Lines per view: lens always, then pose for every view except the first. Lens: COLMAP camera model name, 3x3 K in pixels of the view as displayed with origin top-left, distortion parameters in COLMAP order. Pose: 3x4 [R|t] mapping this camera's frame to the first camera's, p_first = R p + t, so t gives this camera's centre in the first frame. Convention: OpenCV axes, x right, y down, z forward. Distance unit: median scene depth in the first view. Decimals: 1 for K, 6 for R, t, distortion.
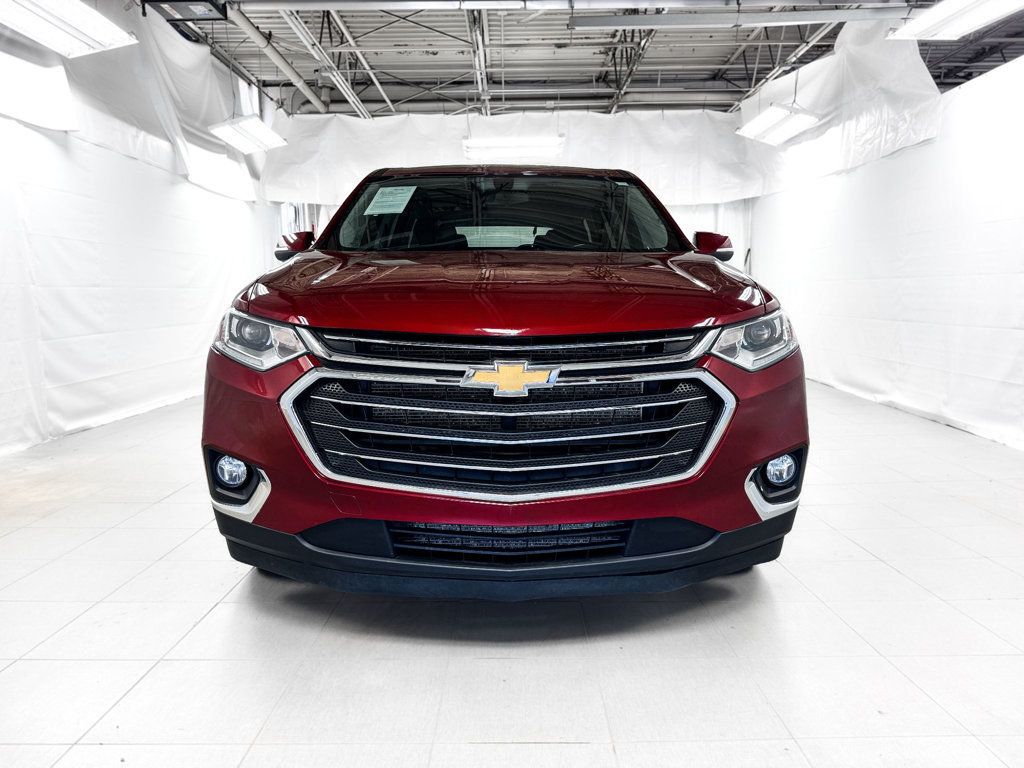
lens RADIAL K [[739.2, 0, 512.0], [0, 739.2, 384.0], [0, 0, 1]] dist [0.058596, -0.064695]
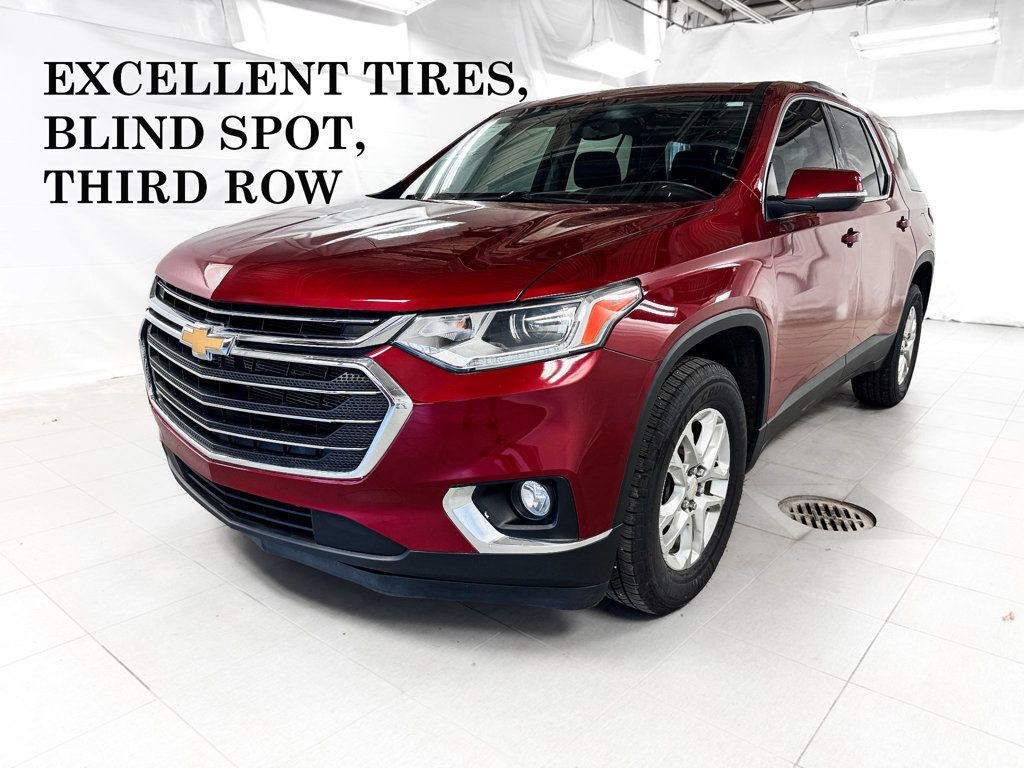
lens RADIAL K [[722.9, 0, 512.0], [0, 722.9, 384.0], [0, 0, 1]] dist [0.002118, 0.001251]
pose [[0.762645, 0.182586, -0.620512, 0.268045], [-0.107154, 0.981740, 0.157179, -0.041989], [0.637880, -0.053381, 0.768283, 0.140257]]
